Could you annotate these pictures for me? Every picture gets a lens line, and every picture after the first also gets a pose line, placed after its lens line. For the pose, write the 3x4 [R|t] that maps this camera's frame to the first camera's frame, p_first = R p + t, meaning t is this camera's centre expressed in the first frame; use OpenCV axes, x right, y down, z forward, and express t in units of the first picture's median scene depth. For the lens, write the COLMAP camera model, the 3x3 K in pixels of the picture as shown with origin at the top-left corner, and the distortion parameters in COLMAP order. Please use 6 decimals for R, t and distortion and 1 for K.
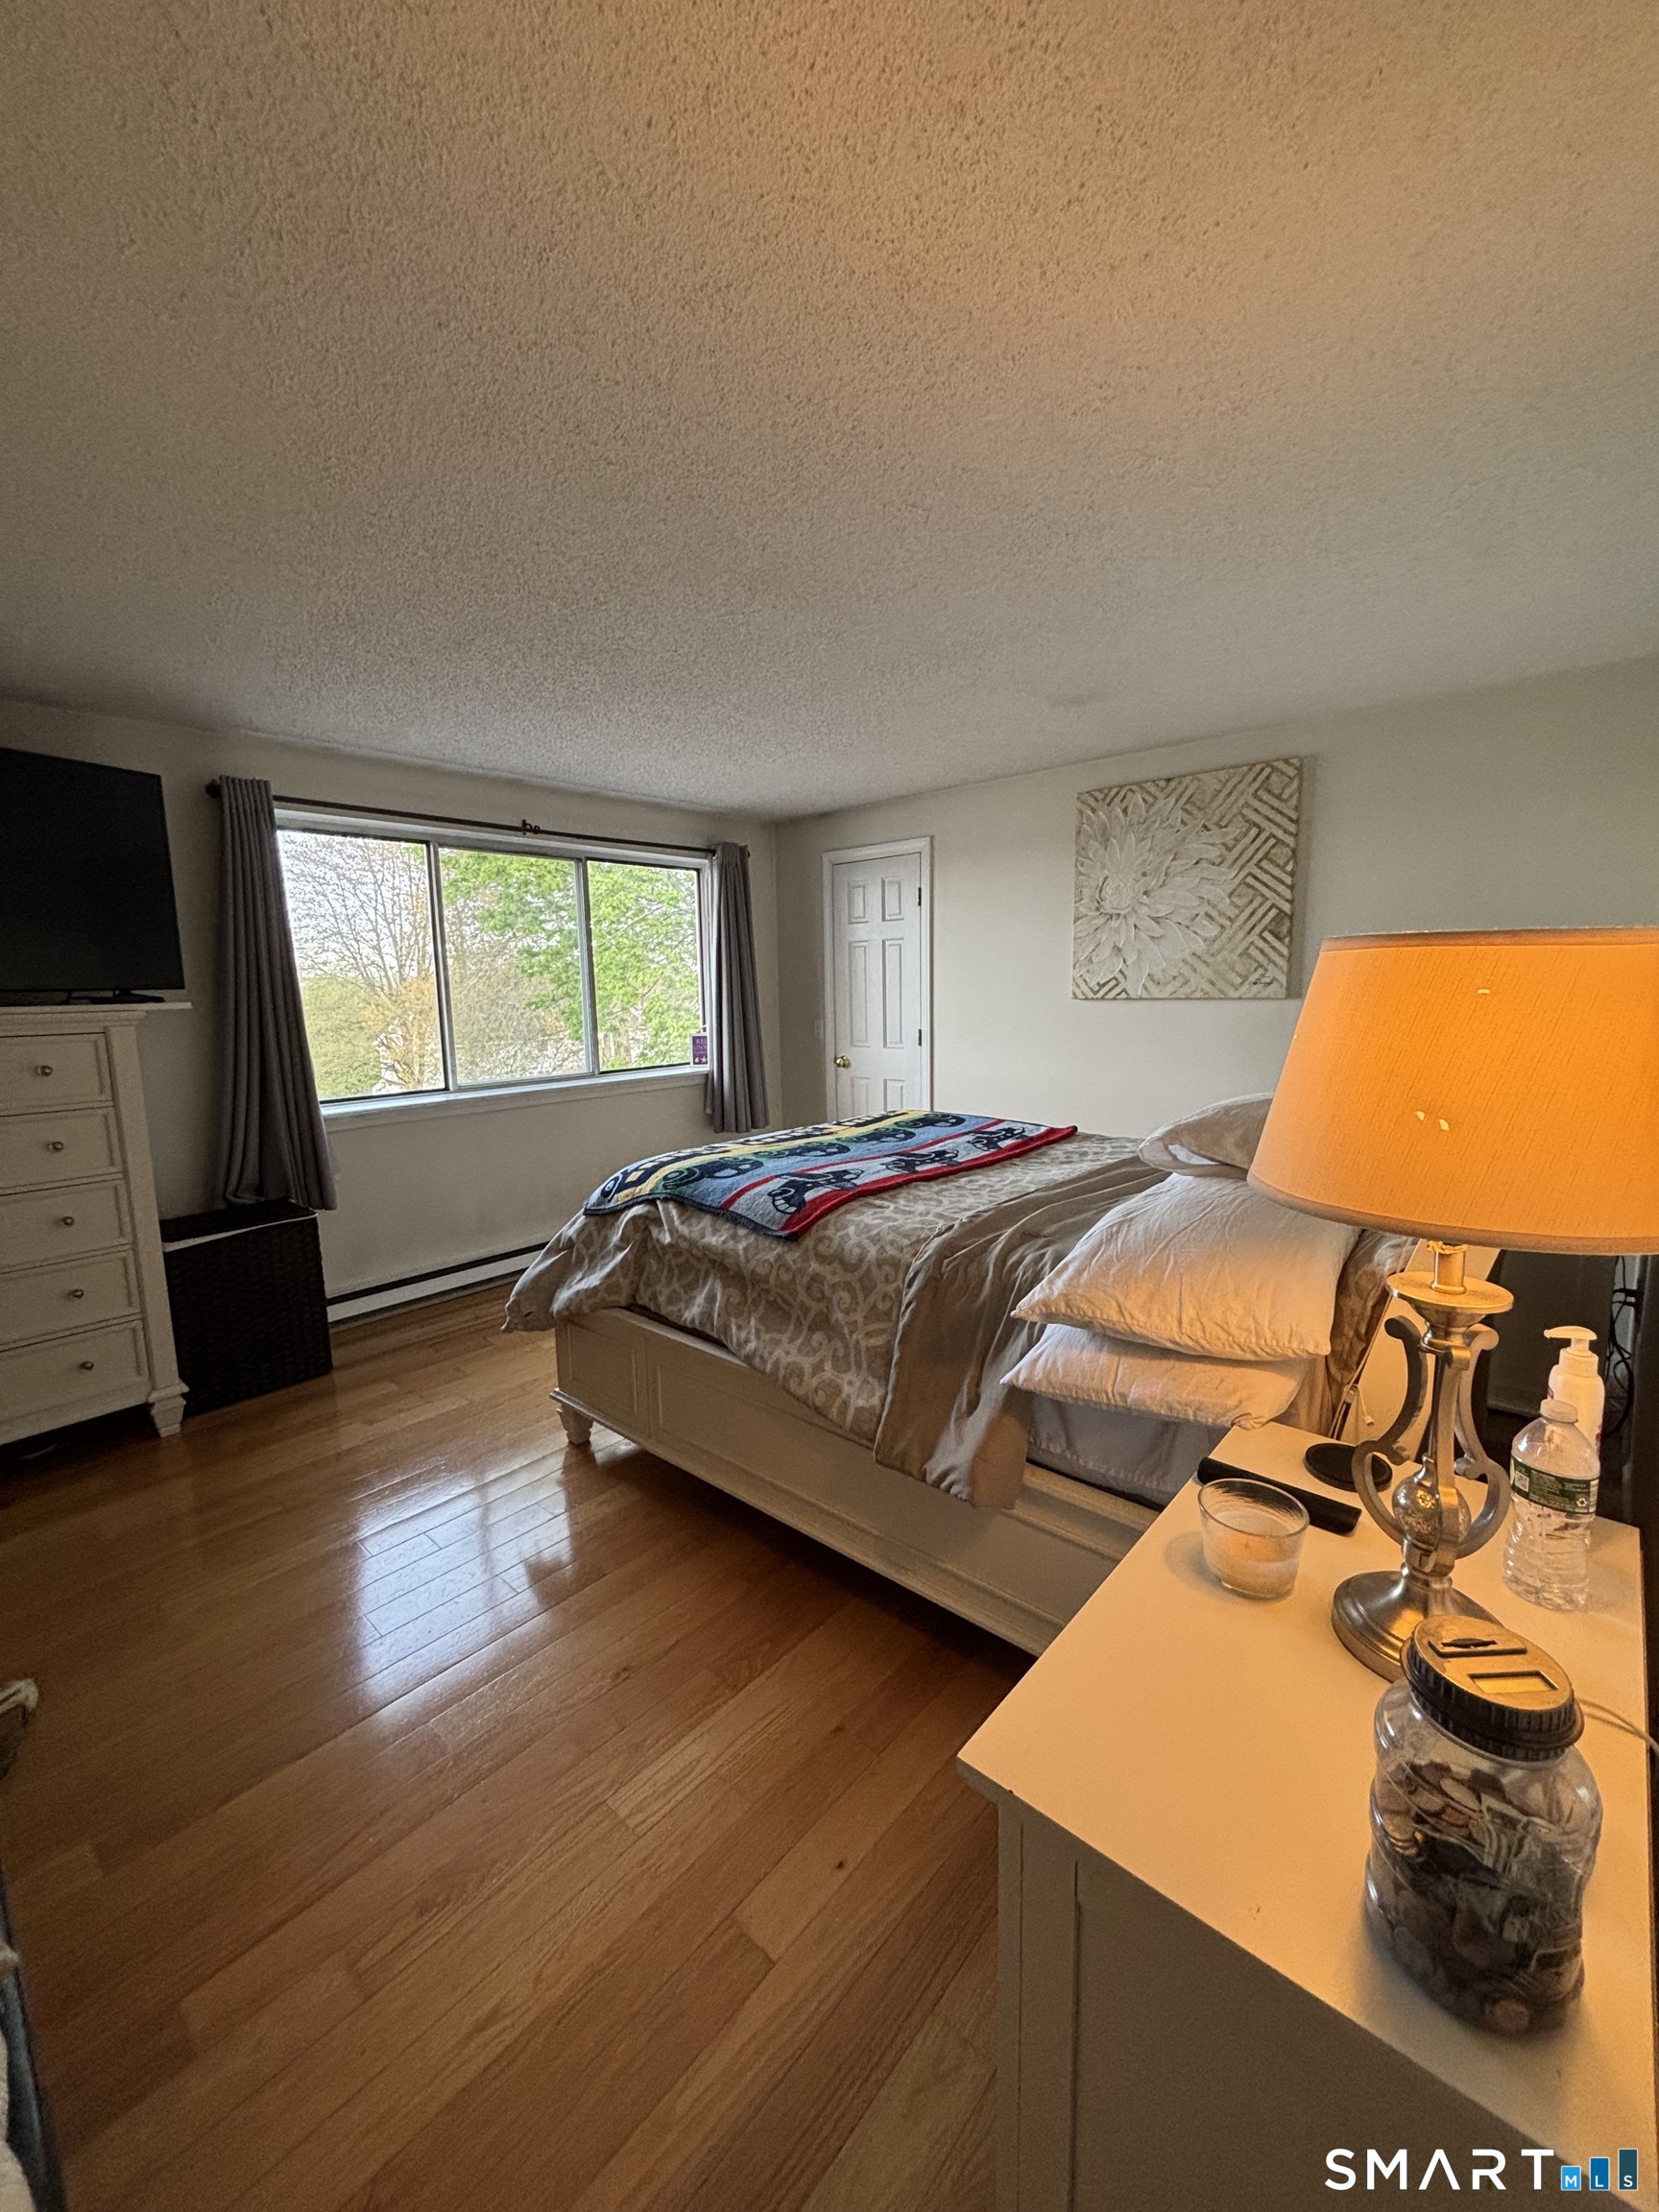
lens RADIAL K [[880.7, 0, 832.1], [0, 880.7, 1109.9], [0, 0, 1]] dist [-0.007787, 0.000180]
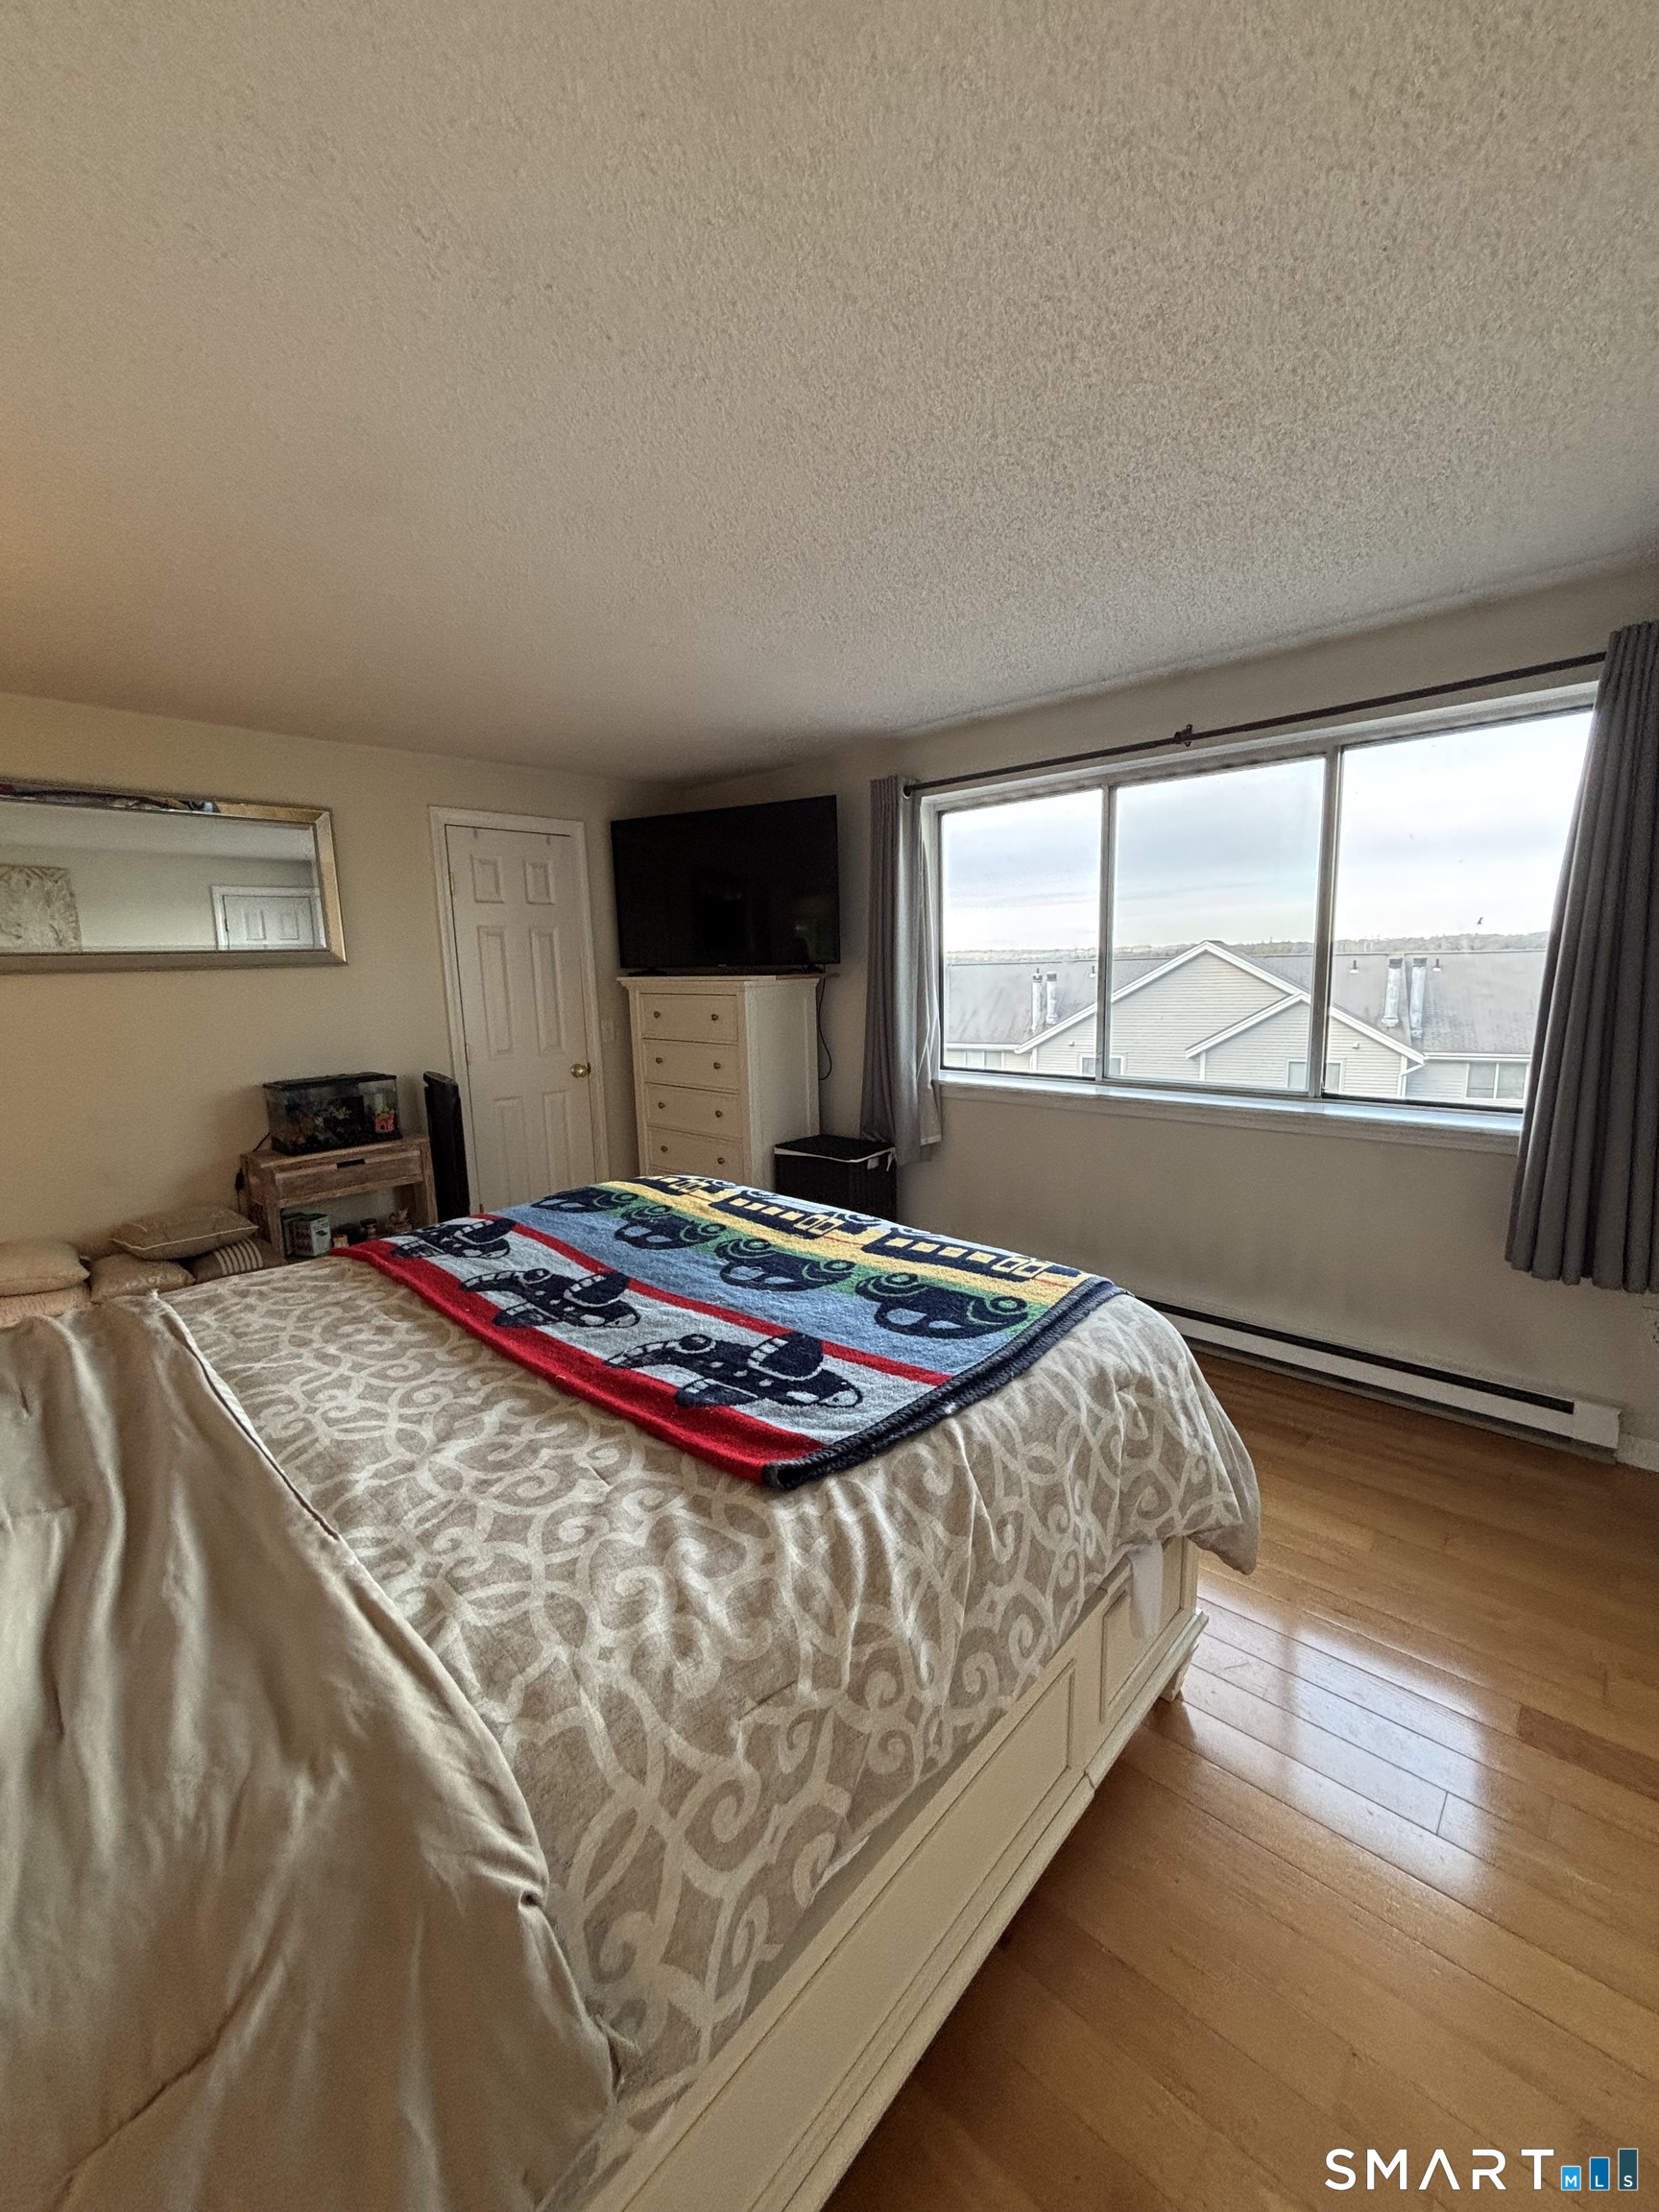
lens RADIAL K [[880.7, 0, 832.1], [0, 880.7, 1109.9], [0, 0, 1]] dist [-0.007787, 0.000180]
pose [[-0.027091, 0.185782, -0.982217, 0.468444], [-0.118386, 0.975067, 0.187695, -0.141174], [0.992598, 0.121365, -0.004422, 0.855323]]
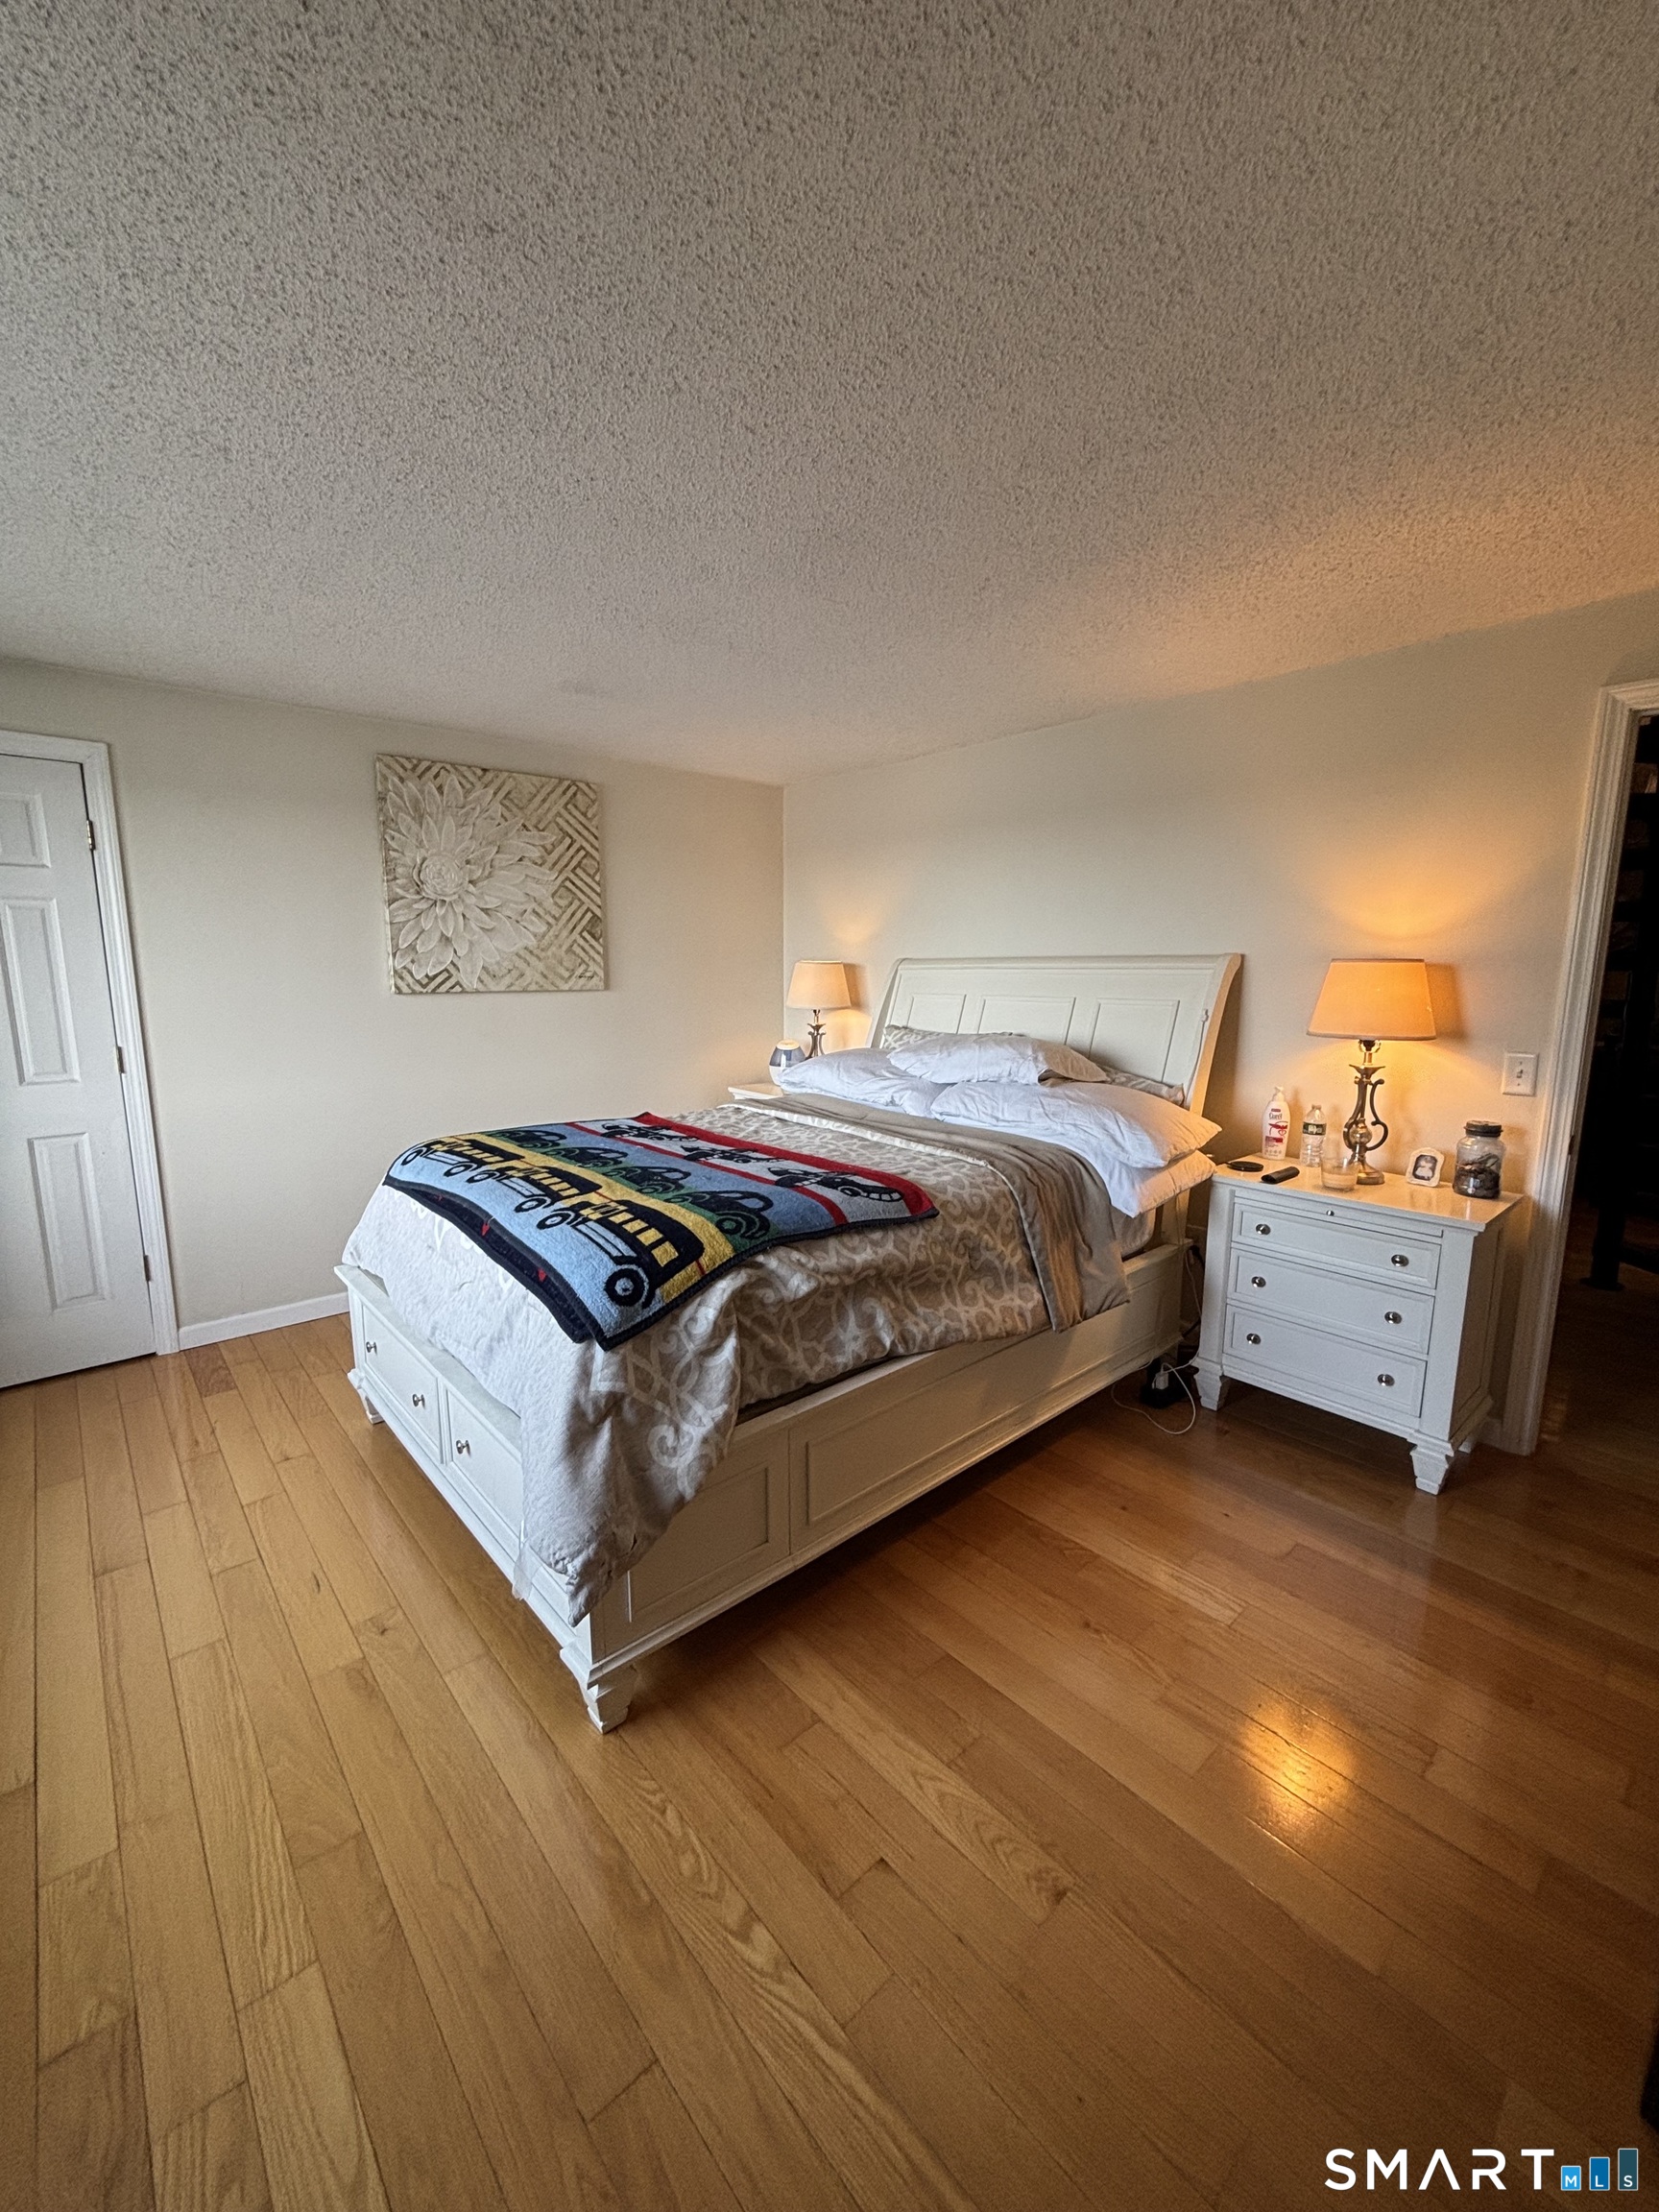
lens RADIAL K [[880.7, 0, 832.1], [0, 880.7, 1109.9], [0, 0, 1]] dist [-0.007787, 0.000180]
pose [[0.127283, -0.140500, 0.981865, -0.613275], [0.139086, 0.982664, 0.122584, -0.069807], [-0.982066, 0.120960, 0.144618, 0.541258]]
